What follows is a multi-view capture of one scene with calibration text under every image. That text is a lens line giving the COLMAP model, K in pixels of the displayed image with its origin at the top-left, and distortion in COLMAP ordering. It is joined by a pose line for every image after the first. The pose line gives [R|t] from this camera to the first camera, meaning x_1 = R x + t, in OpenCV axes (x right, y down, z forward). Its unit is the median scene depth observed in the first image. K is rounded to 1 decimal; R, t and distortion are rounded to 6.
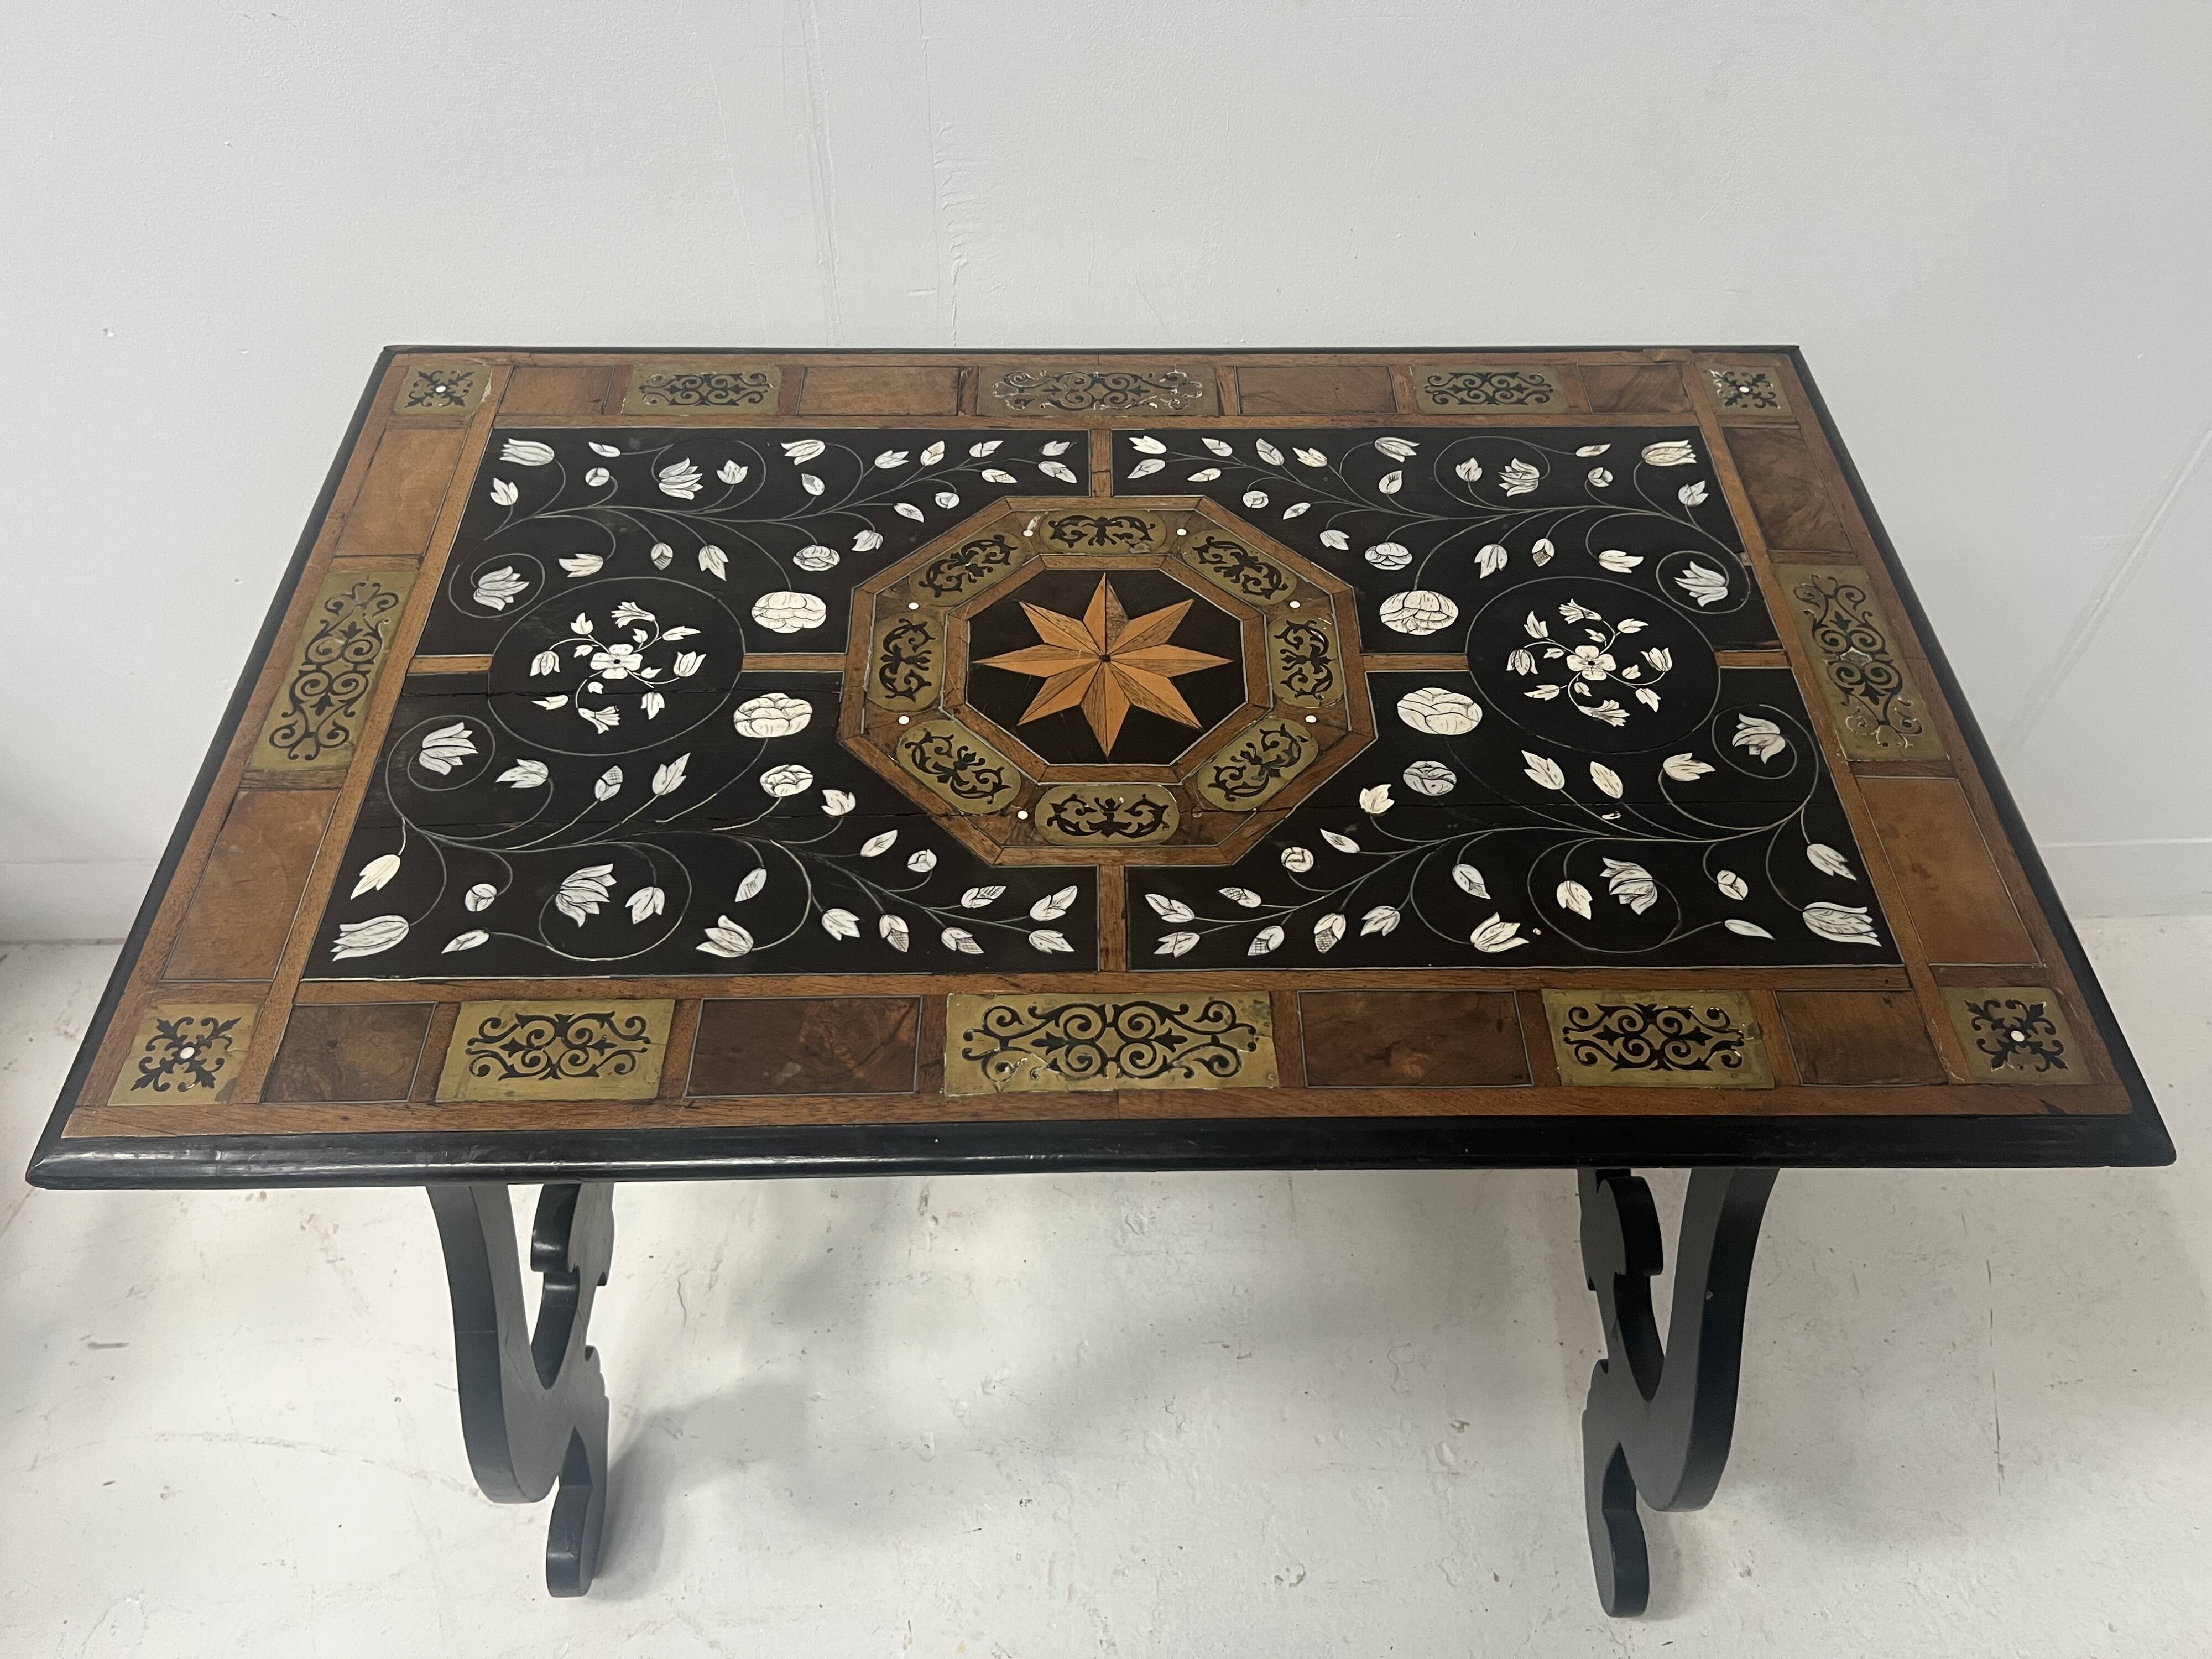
lens RADIAL K [[1647.1, 0, 1098.8], [0, 1647.1, 847.5], [0, 0, 1]] dist [0.158702, -0.454383]
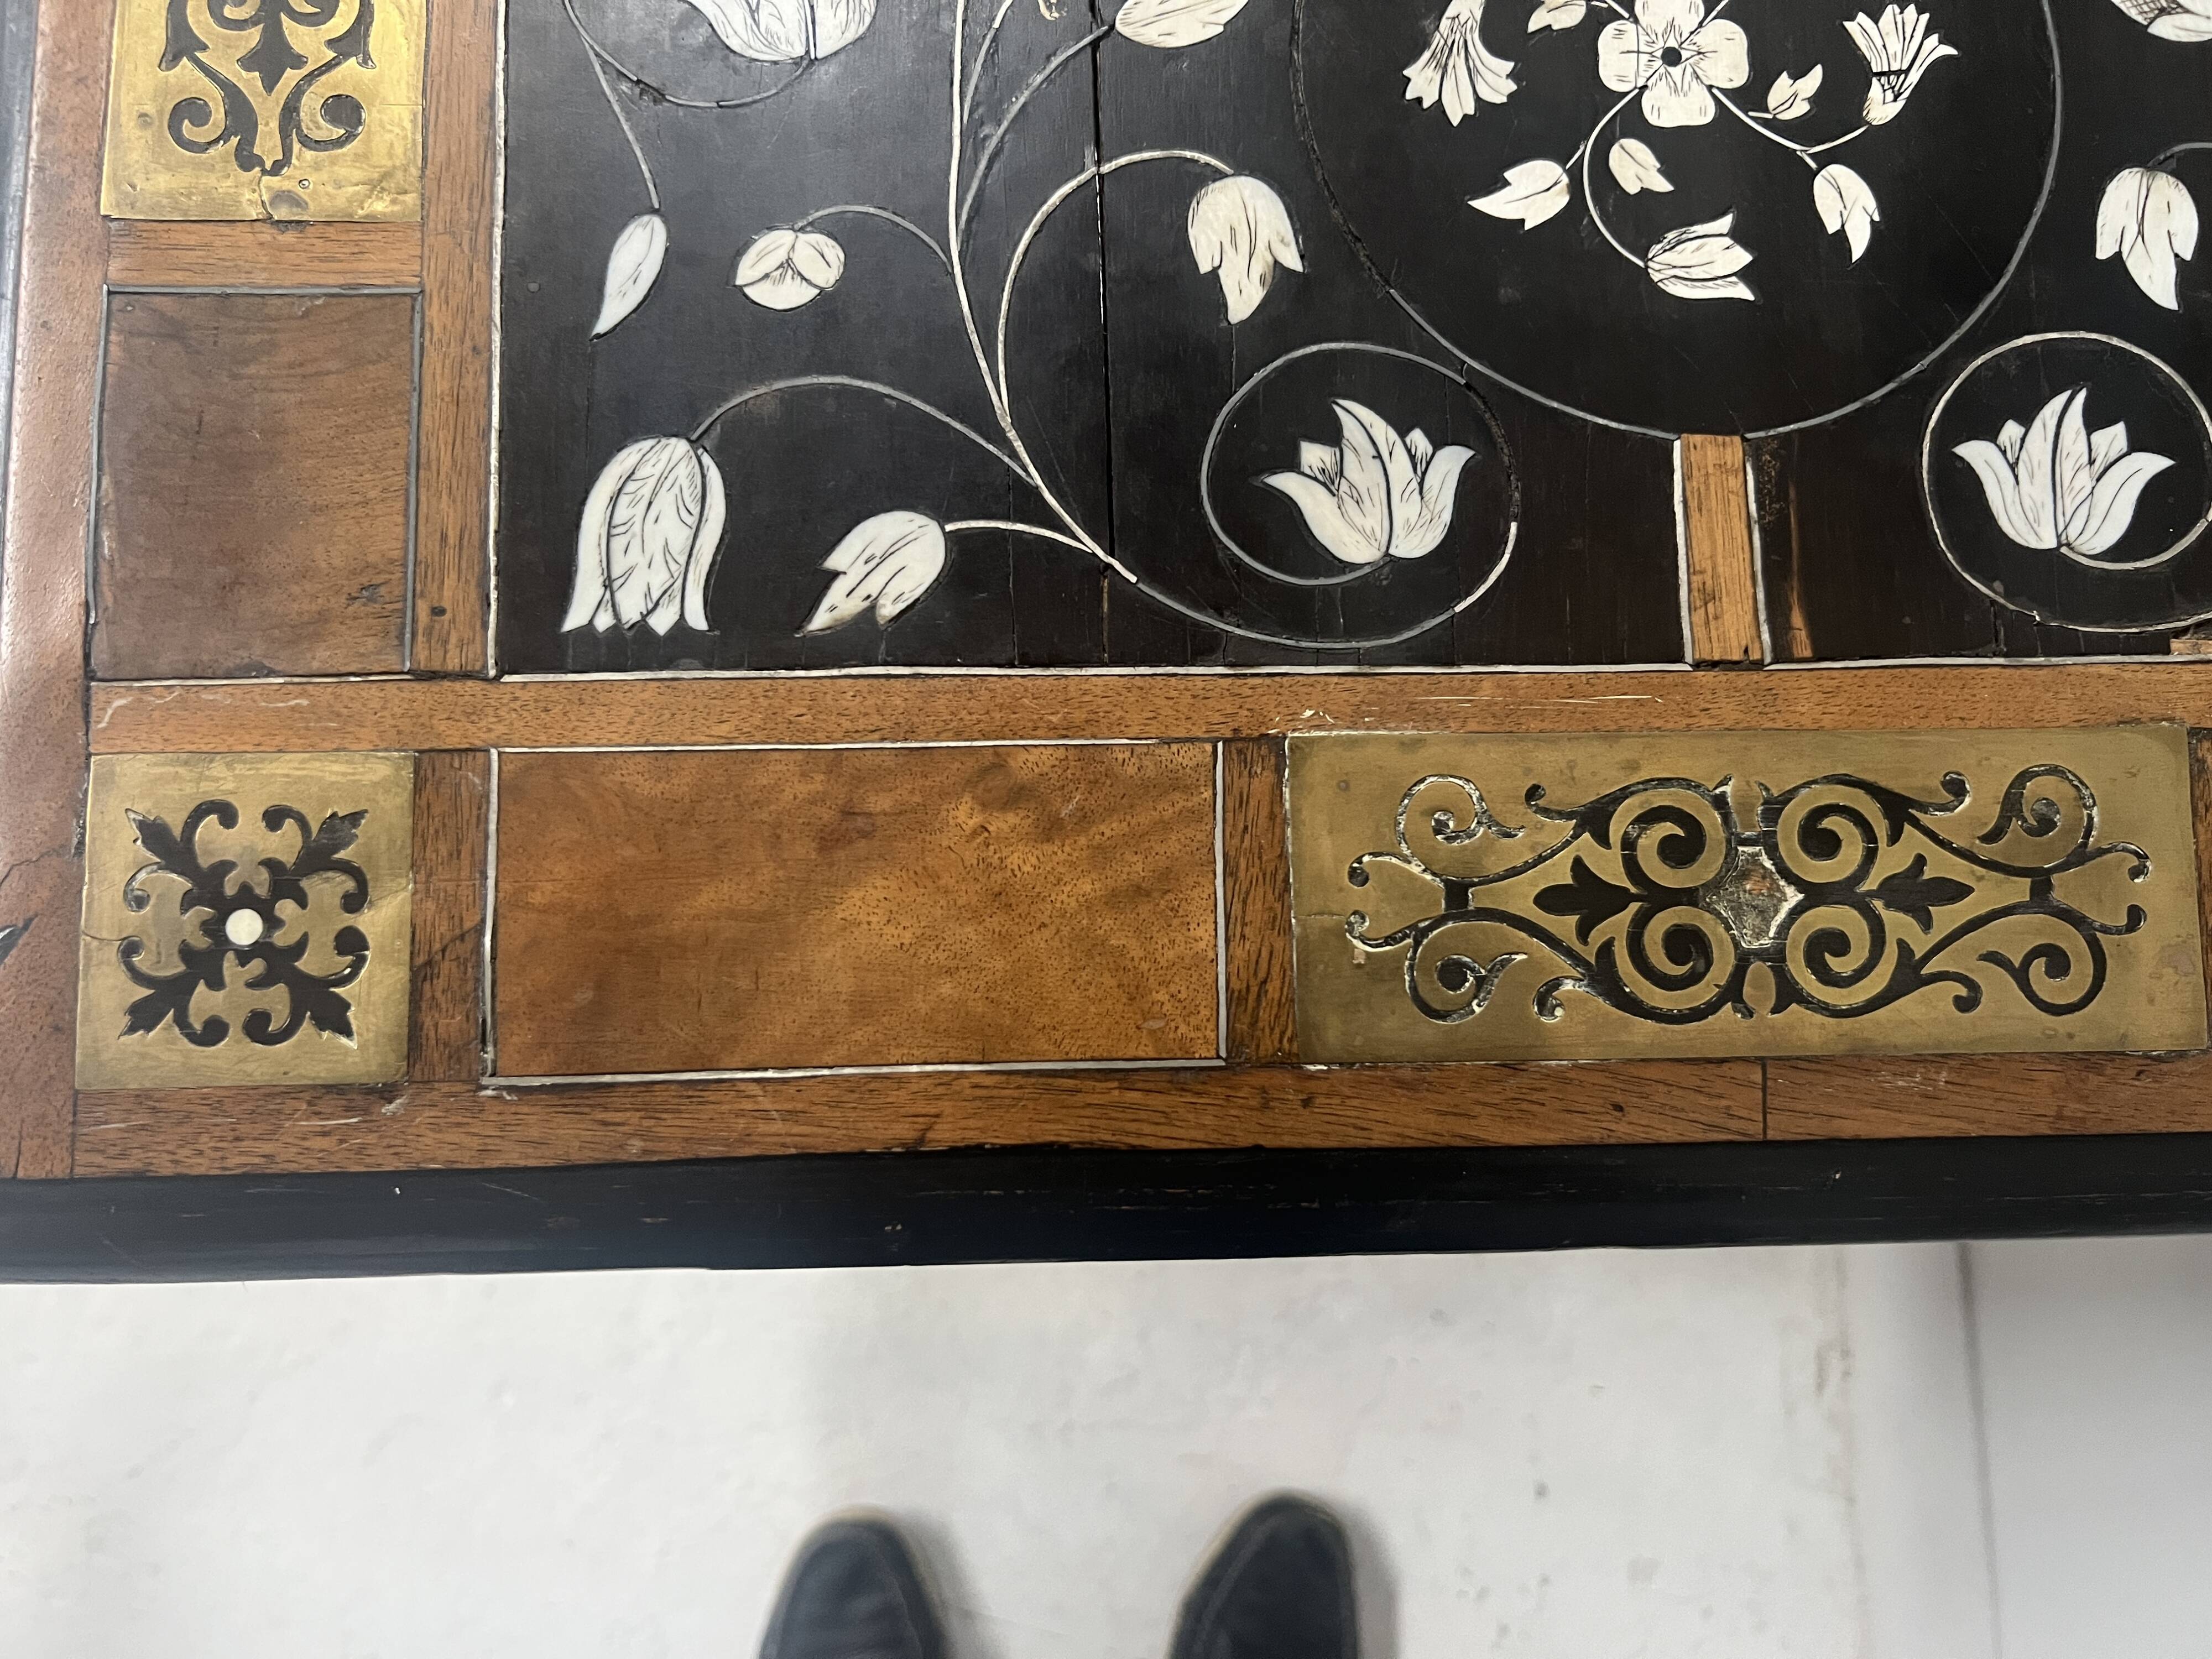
lens RADIAL K [[1713.2, 0, 1107.0], [0, 1713.2, 832.4], [0, 0, 1]] dist [0.037628, -0.060222]
pose [[0.008026, 0.991148, -0.132519, 0.489894], [-0.803296, 0.085315, 0.589438, -0.207264], [0.595527, 0.101721, 0.796869, 0.692754]]
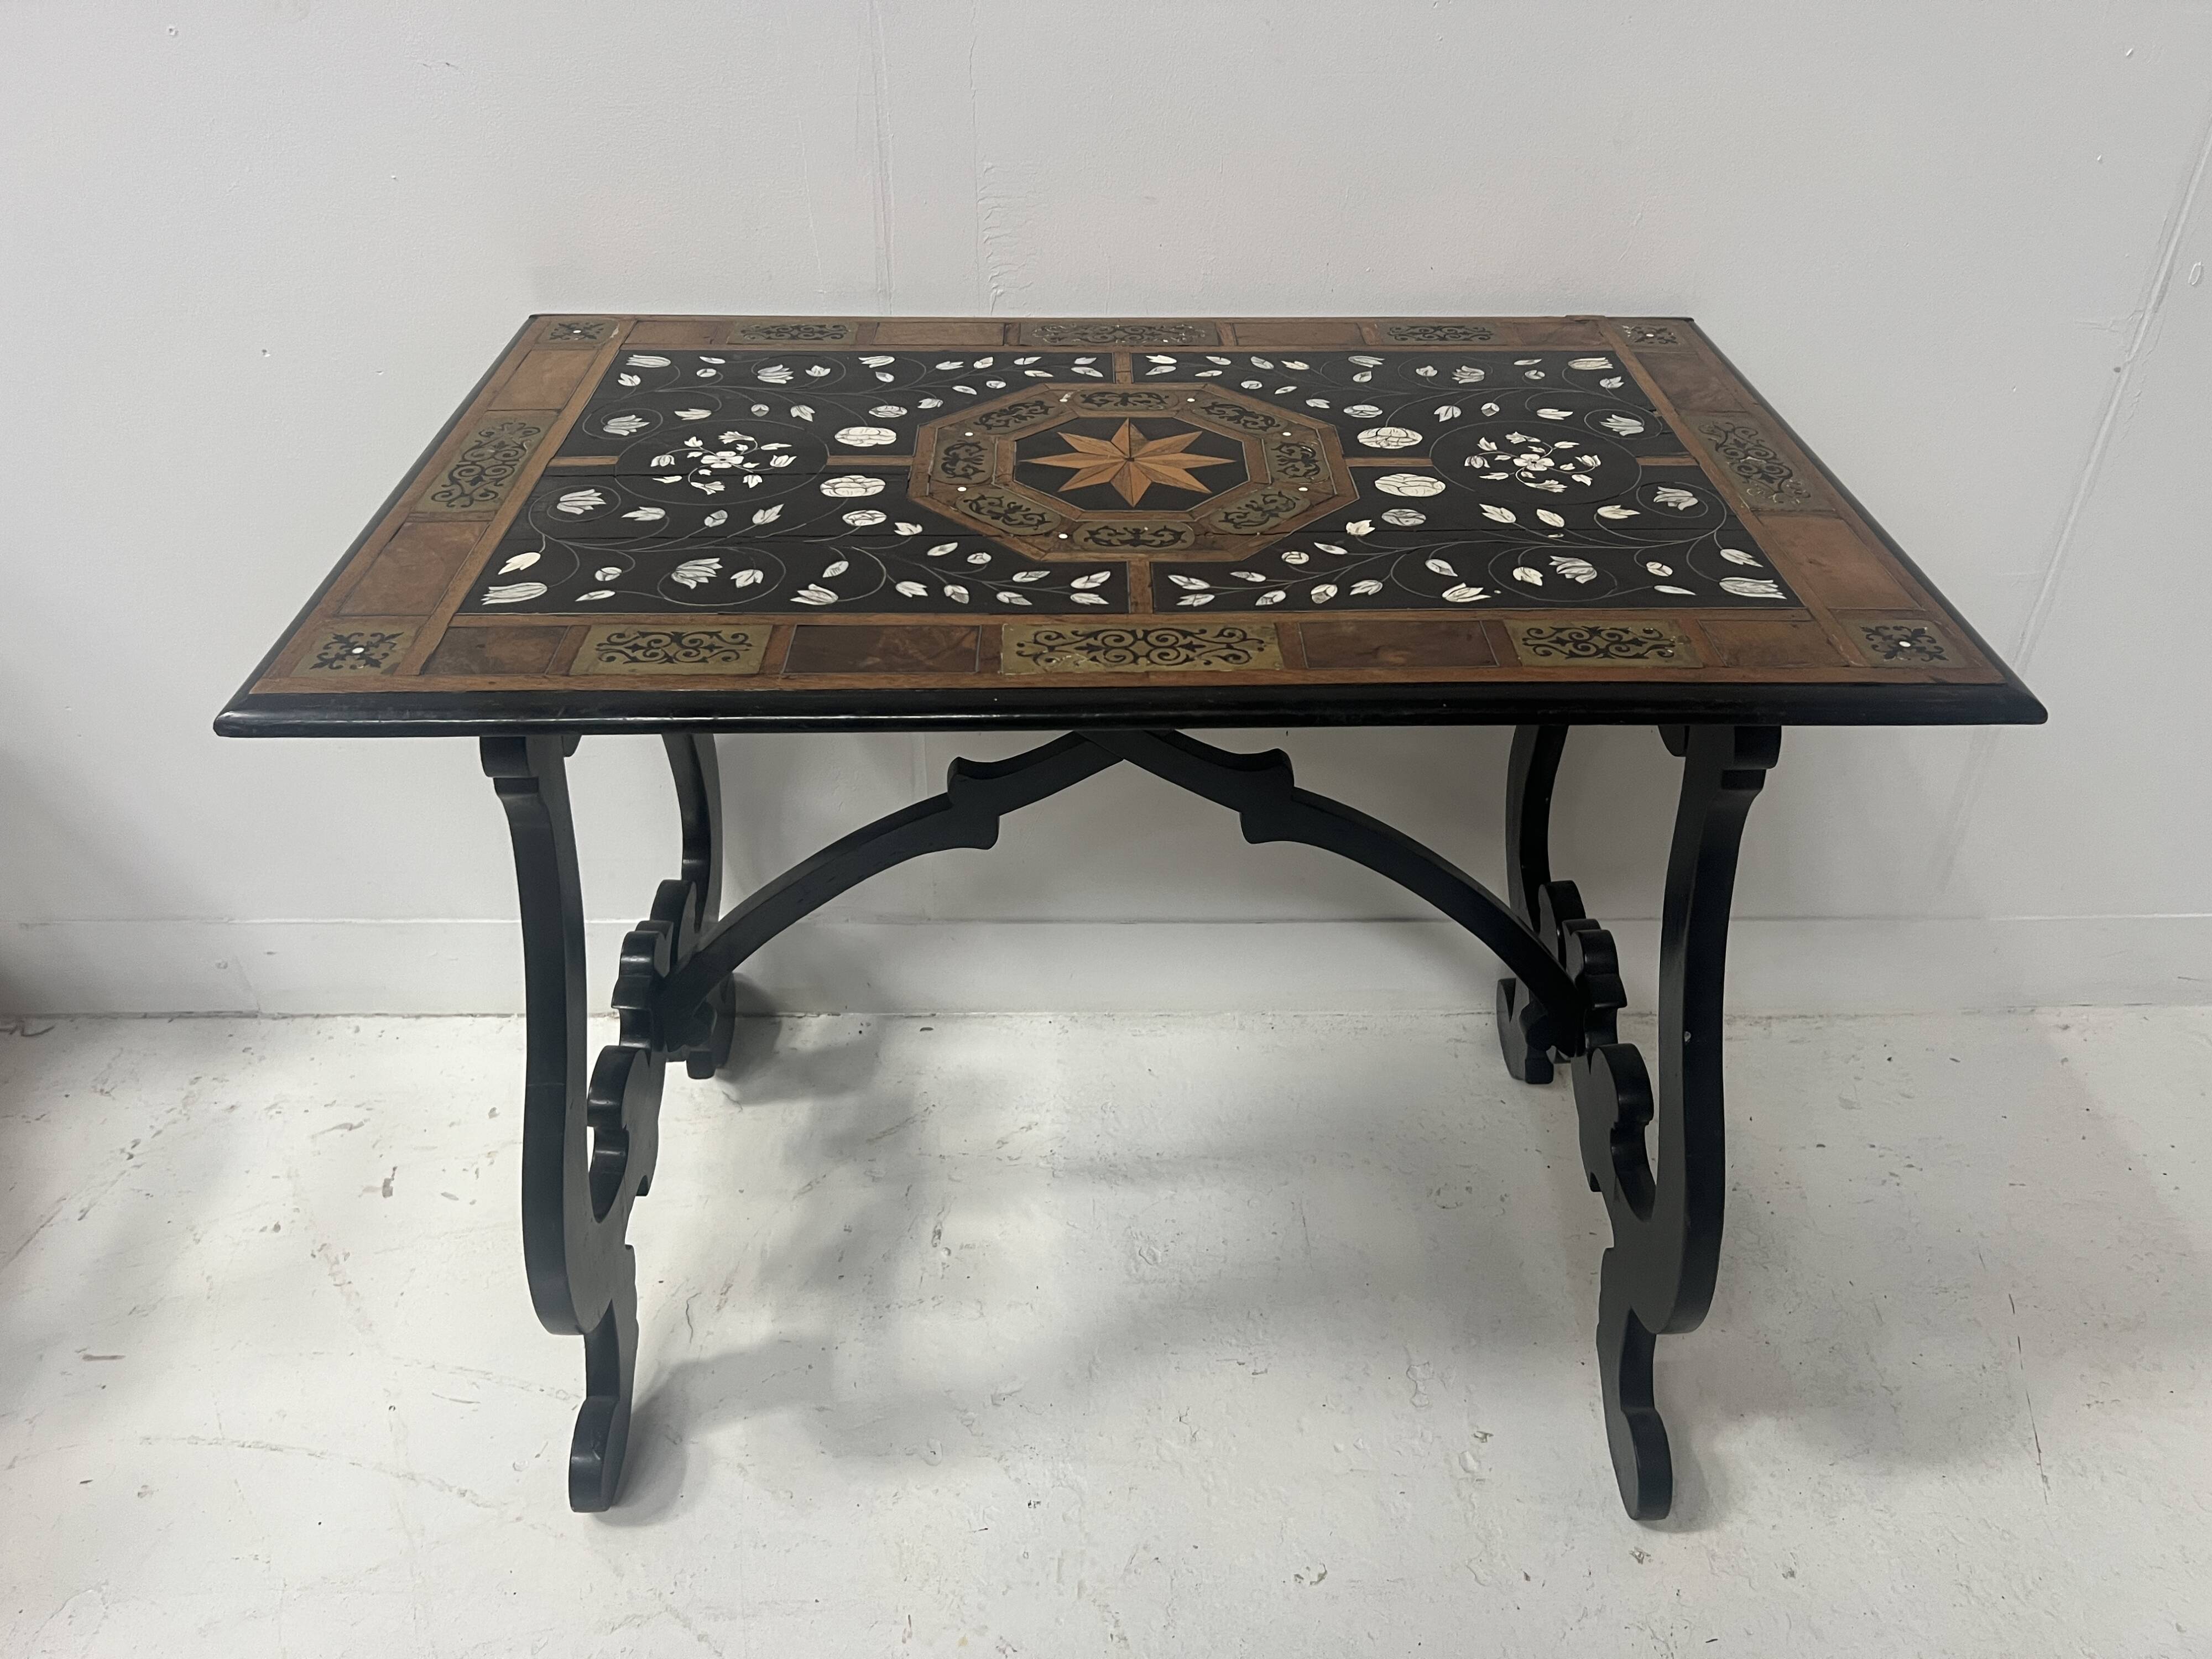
lens RADIAL K [[1650.5, 0, 1116.6], [0, 1650.5, 829.0], [0, 0, 1]] dist [0.107476, -0.271264]
pose [[0.999935, -0.005015, 0.010217, -0.019451], [0.007545, 0.964184, -0.265126, 0.464580], [-0.008521, 0.265186, 0.964160, -0.087068]]
